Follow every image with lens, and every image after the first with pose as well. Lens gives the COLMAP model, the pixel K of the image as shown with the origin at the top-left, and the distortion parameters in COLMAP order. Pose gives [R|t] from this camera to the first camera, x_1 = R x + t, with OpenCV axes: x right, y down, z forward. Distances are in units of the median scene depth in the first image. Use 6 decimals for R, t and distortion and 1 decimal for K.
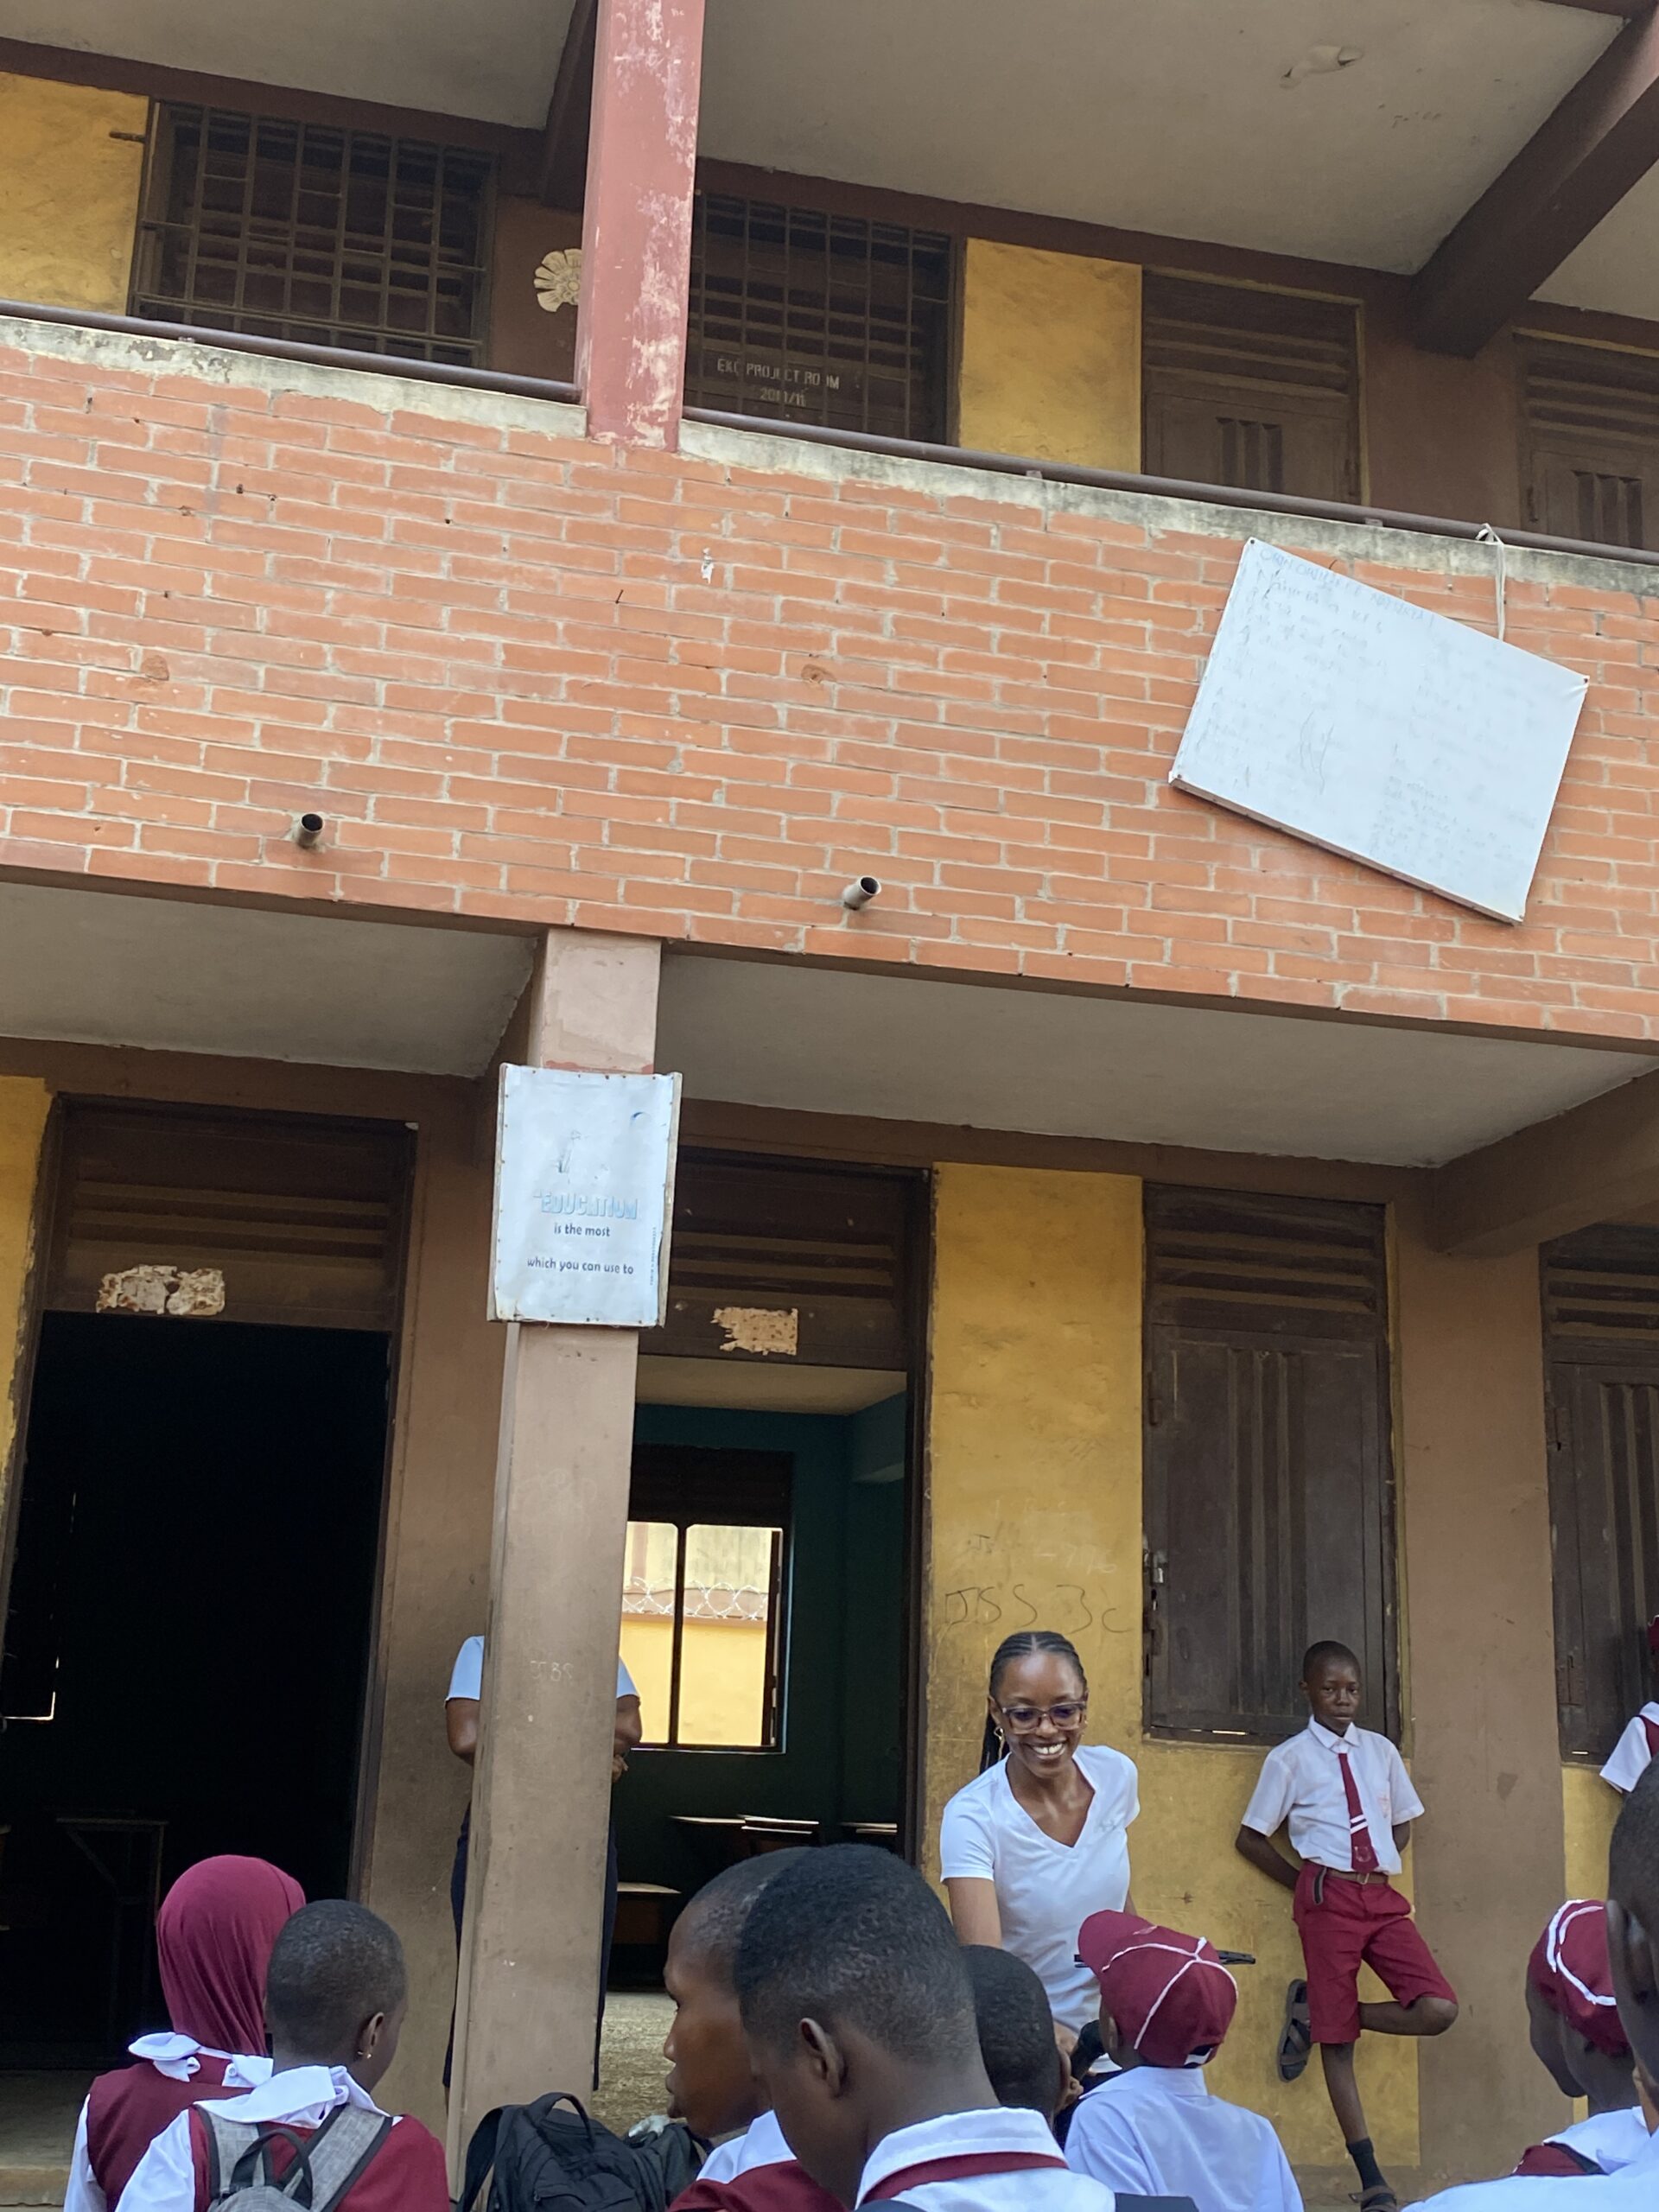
lens RADIAL K [[2627.9, 0, 808.0], [0, 2627.9, 1063.1], [0, 0, 1]] dist [0.083668, 0.000000]
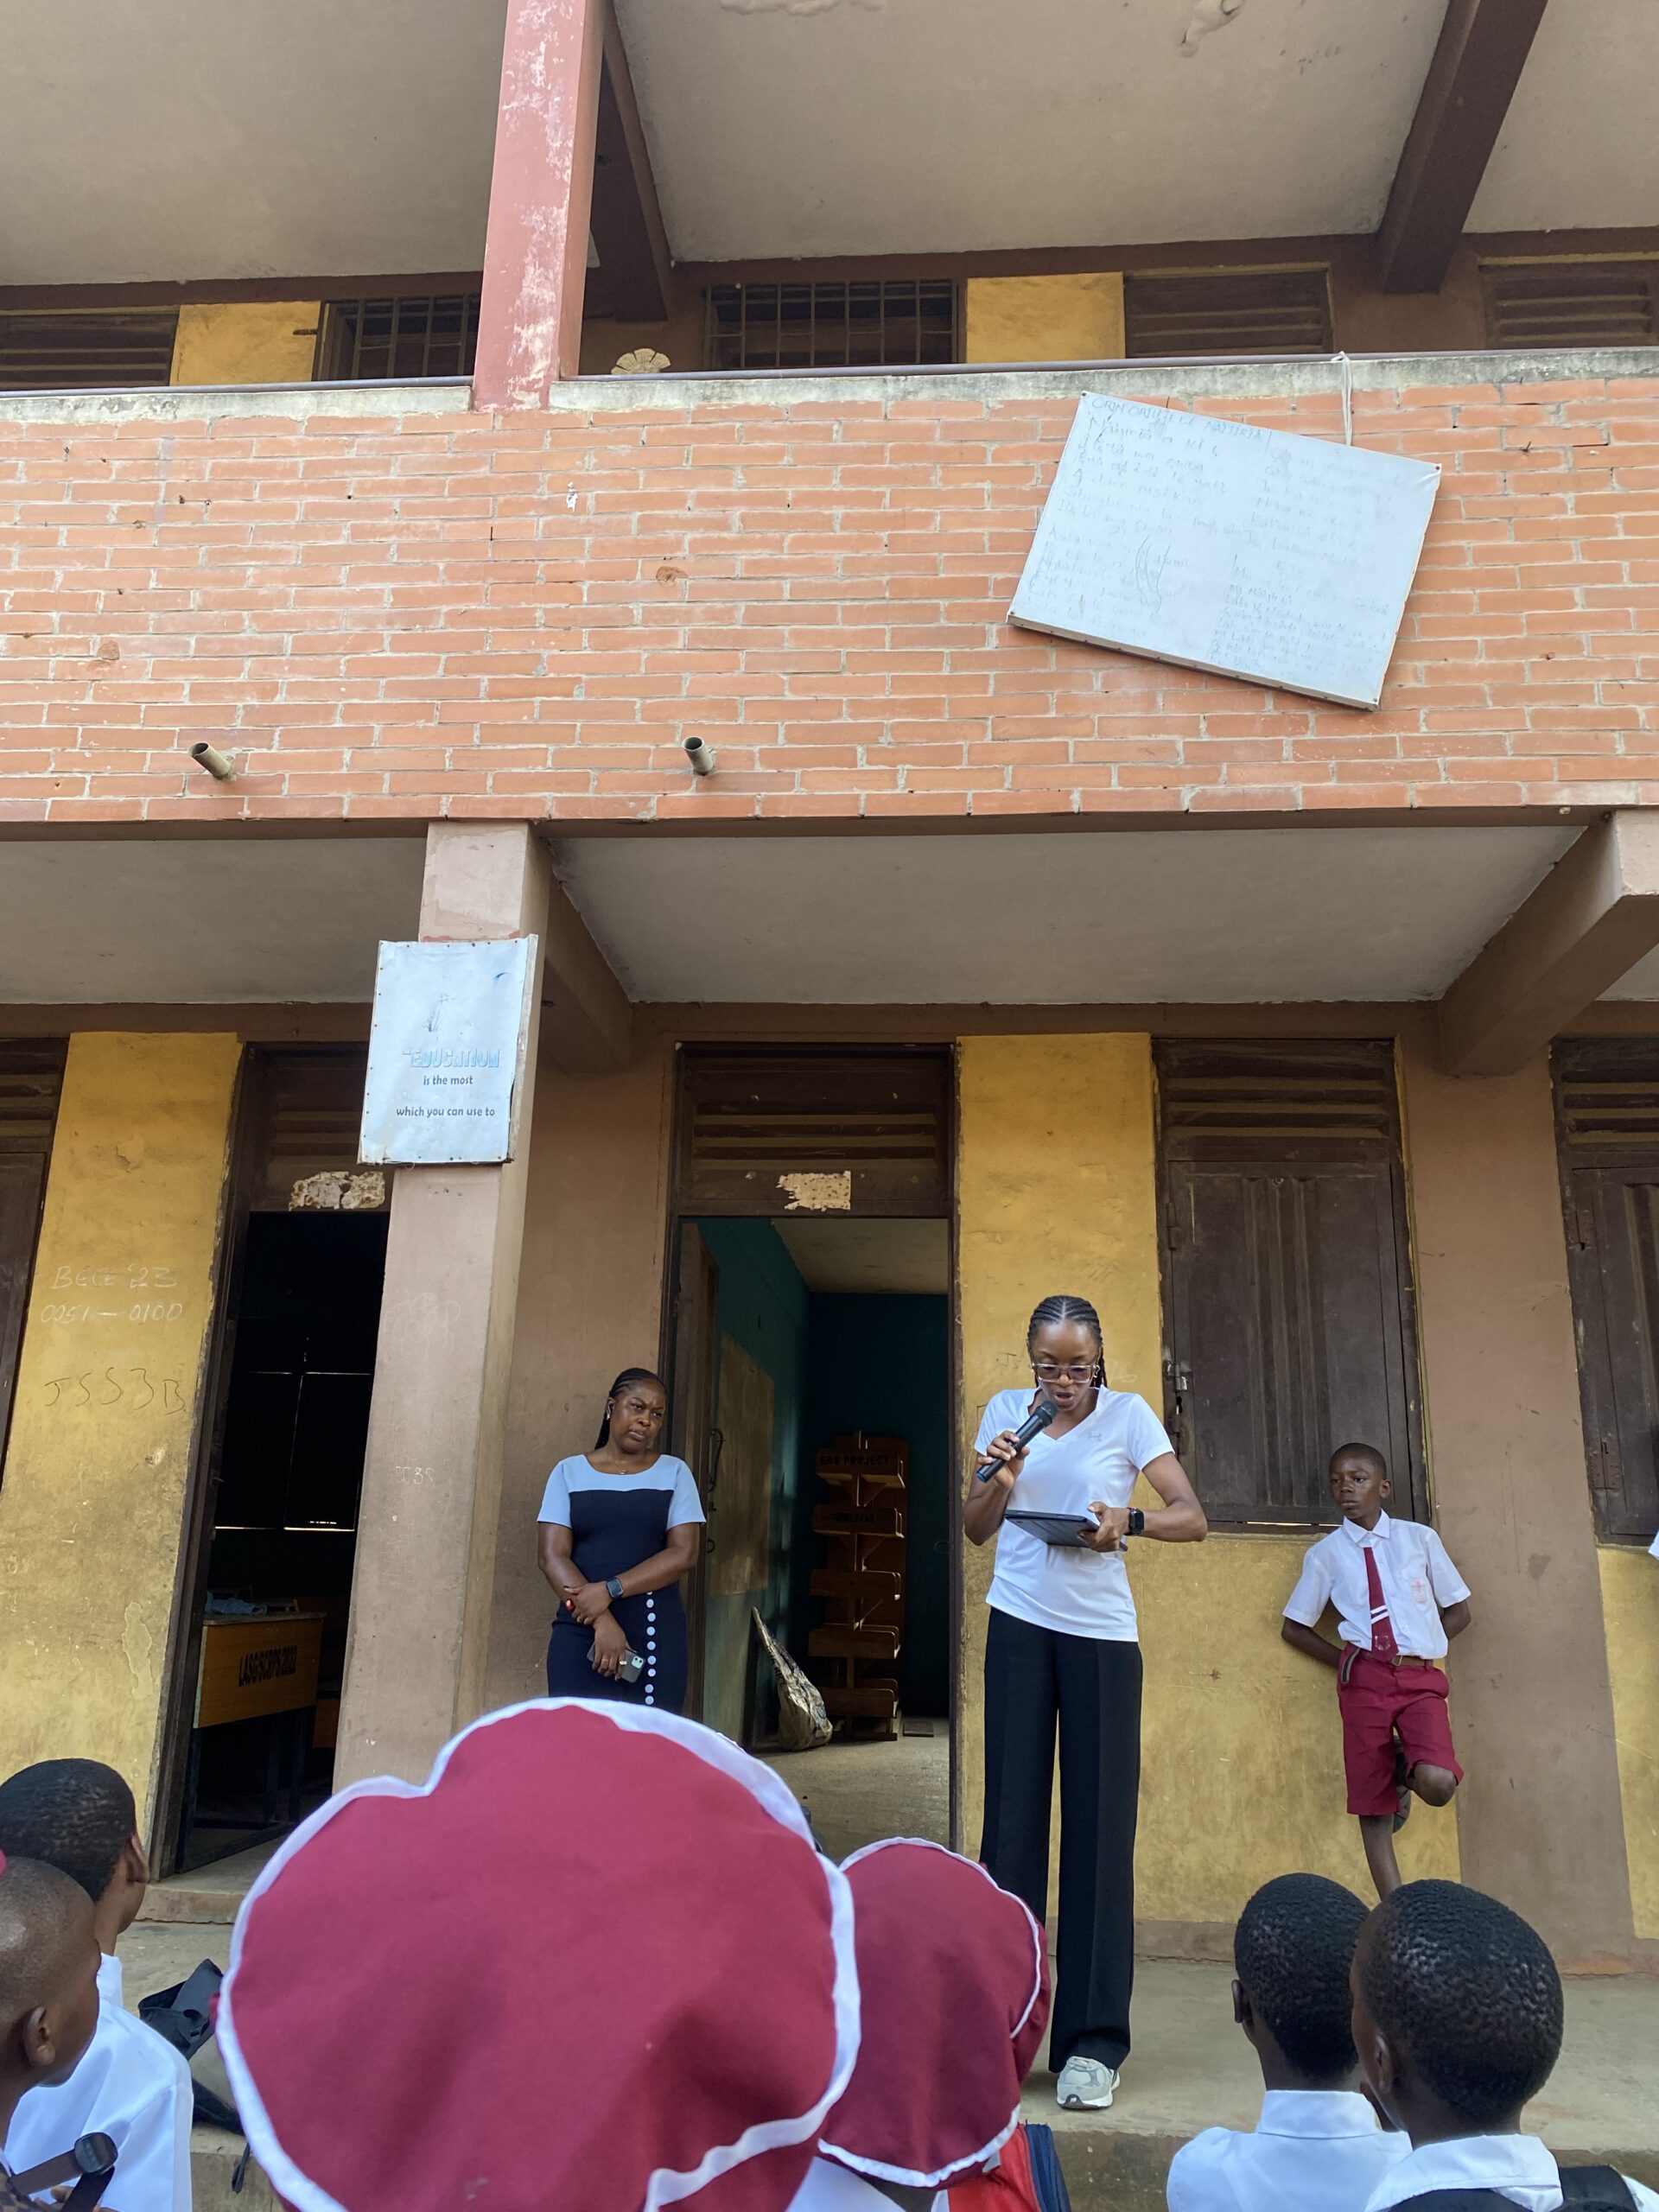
lens RADIAL K [[1686.2, 0, 825.0], [0, 1686.2, 1088.7], [0, 0, 1]] dist [0.043094, -0.084638]
pose [[0.952455, -0.095028, -0.289479, 0.247256], [0.090516, 0.995474, -0.028966, 0.092985], [0.290922, 0.001386, 0.956746, 0.330728]]
